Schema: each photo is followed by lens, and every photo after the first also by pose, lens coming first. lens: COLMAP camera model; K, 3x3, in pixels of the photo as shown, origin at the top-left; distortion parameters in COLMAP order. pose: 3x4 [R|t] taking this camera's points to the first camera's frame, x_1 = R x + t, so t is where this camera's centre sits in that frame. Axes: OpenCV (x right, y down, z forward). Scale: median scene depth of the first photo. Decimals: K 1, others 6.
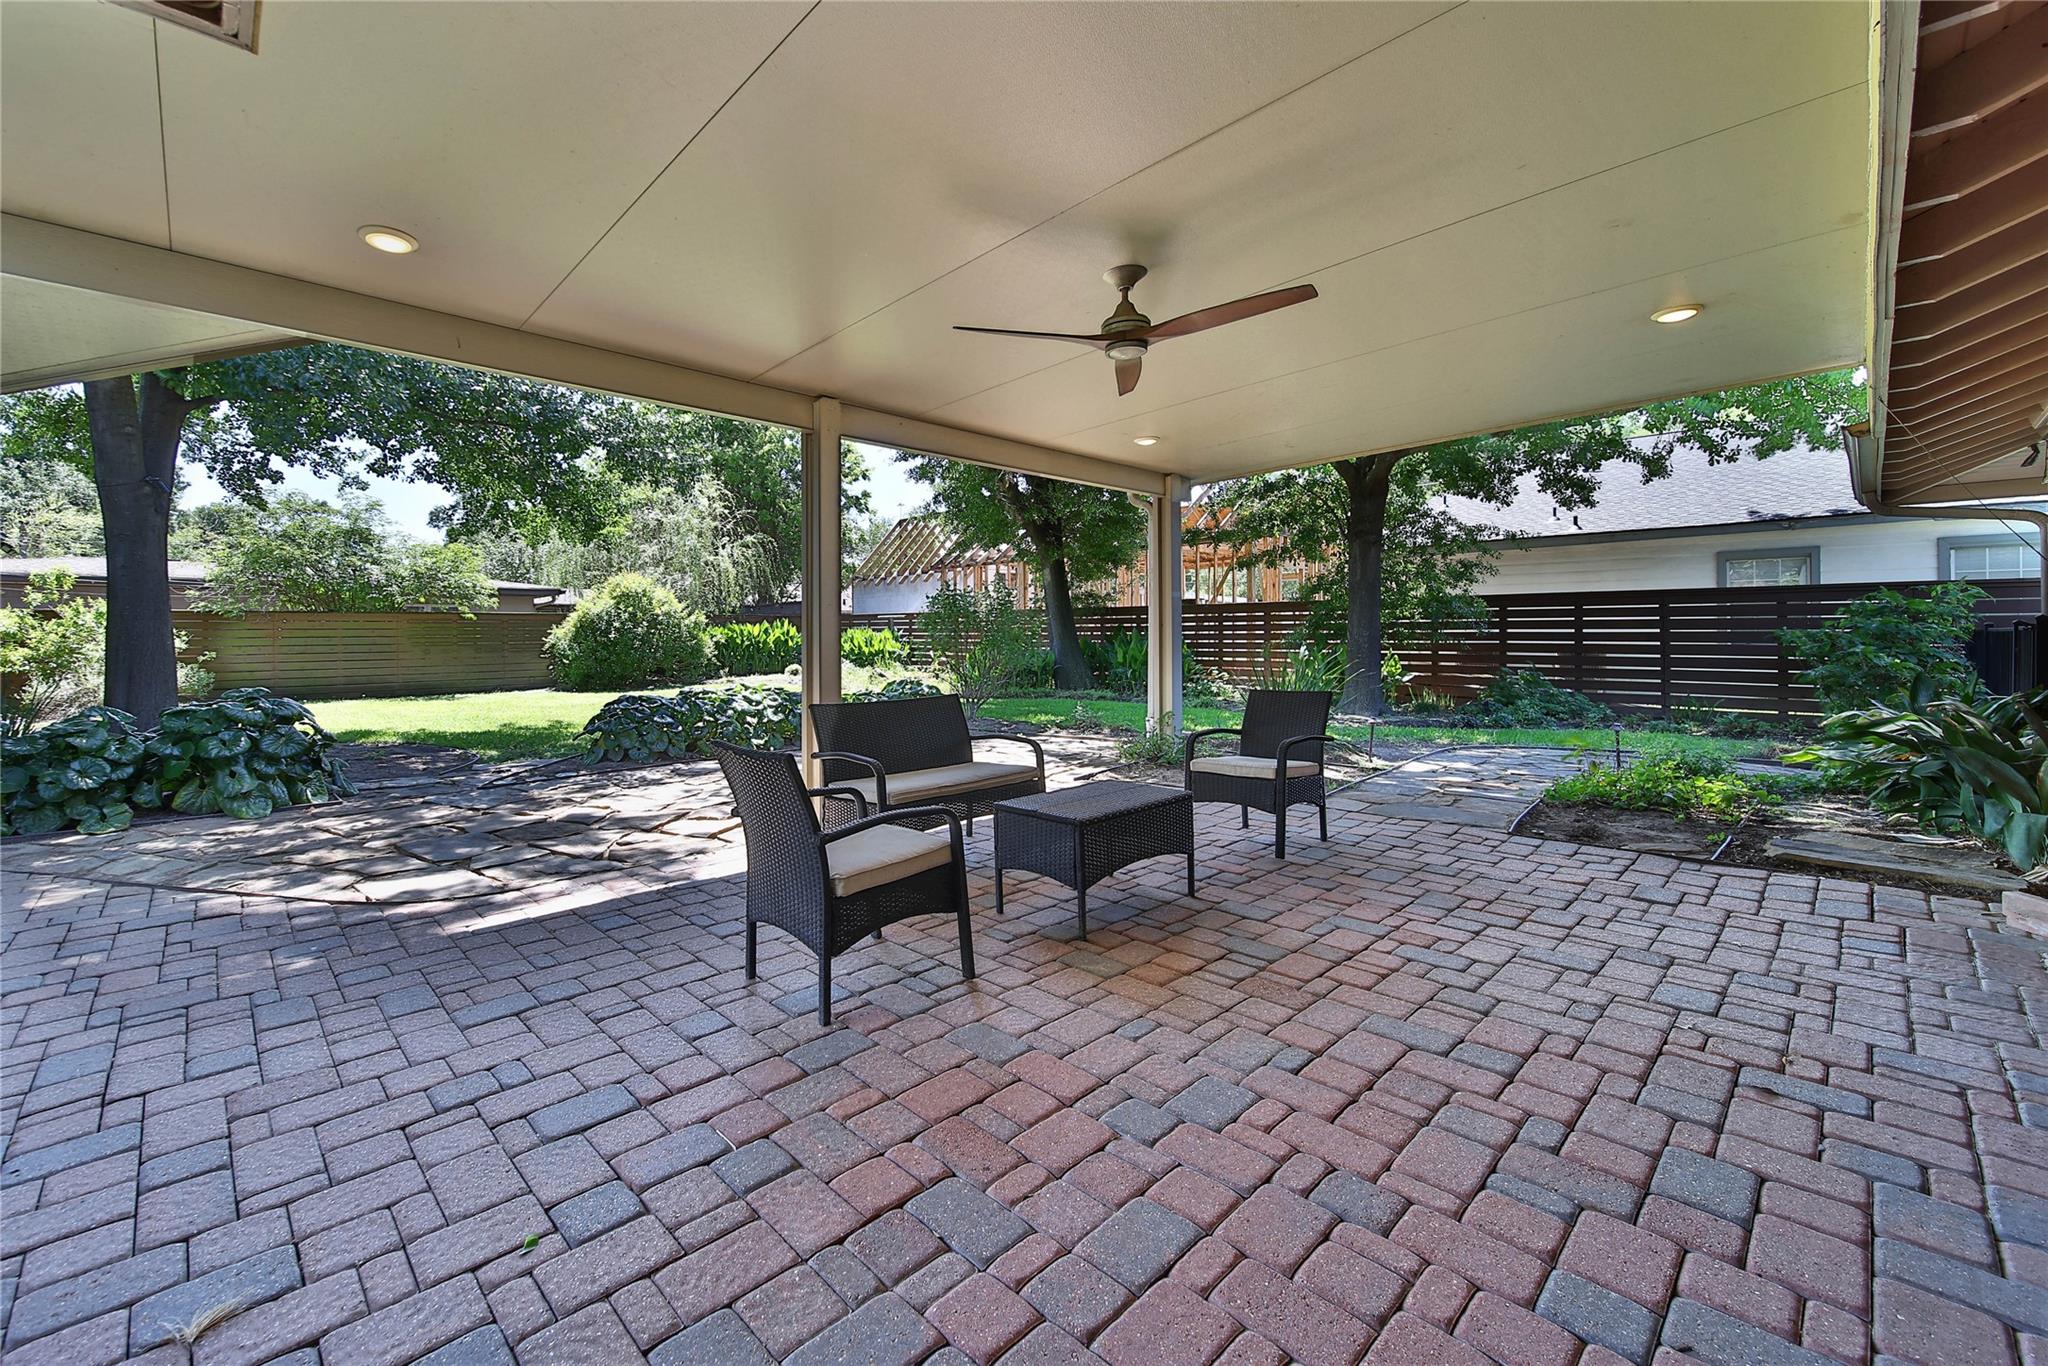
lens RADIAL K [[846.3, 0, 970.0], [0, 846.3, 635.7], [0, 0, 1]] dist [-0.013364, -0.000152]
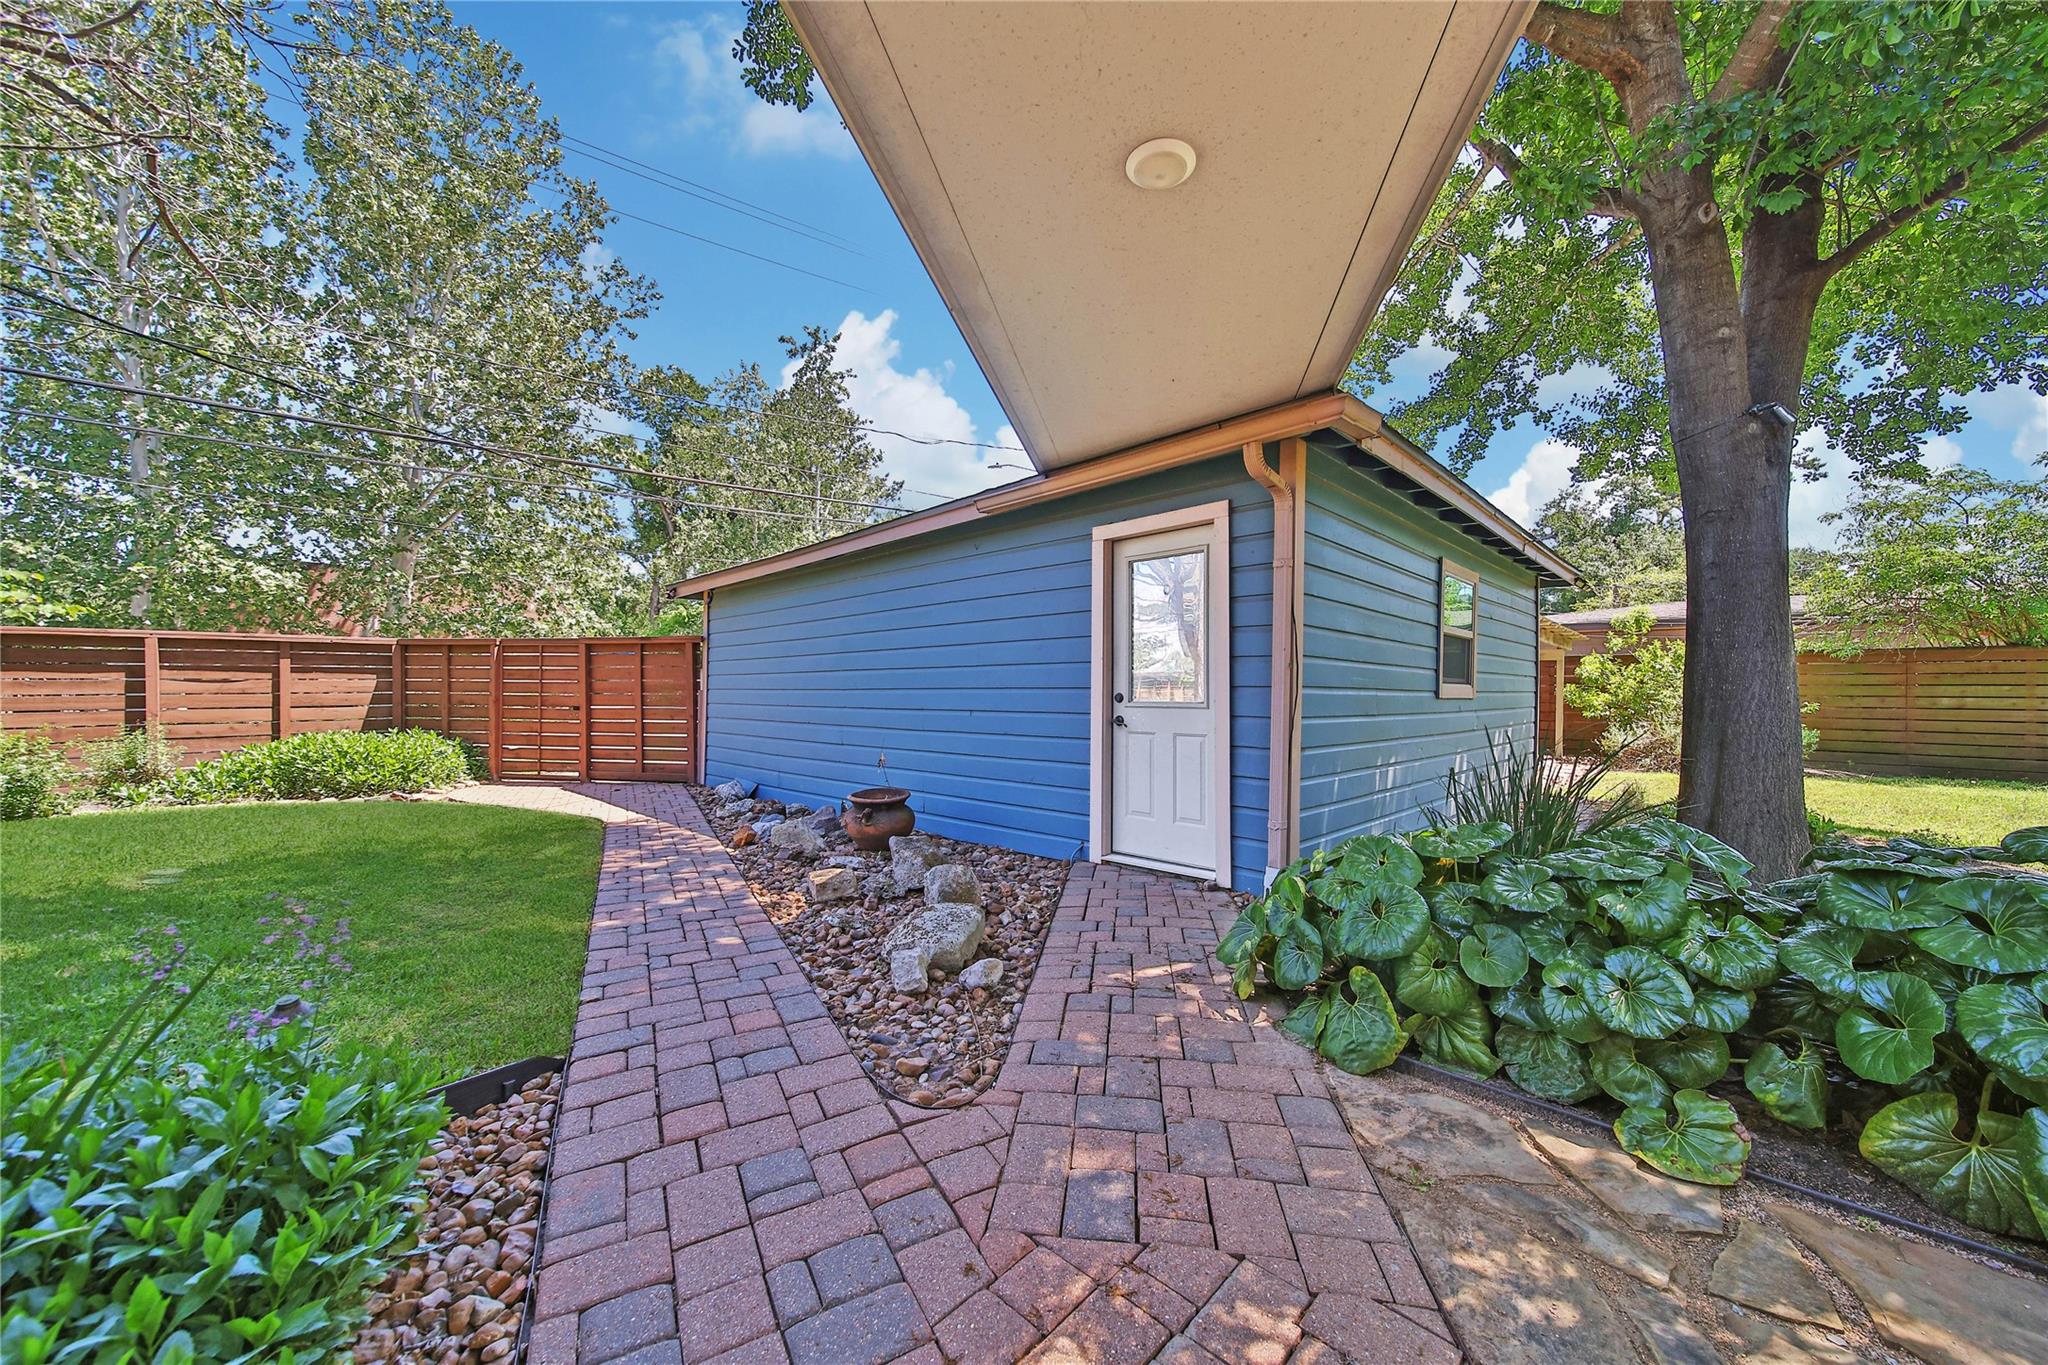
lens RADIAL K [[751.2, 0, 1016.7], [0, 751.2, 685.7], [0, 0, 1]] dist [-0.002920, -0.000254]
pose [[0.040474, 0.006852, -0.999157, -0.279712], [-0.006585, 0.999957, 0.006590, 0.004312], [0.999159, 0.006312, 0.040517, 0.269371]]
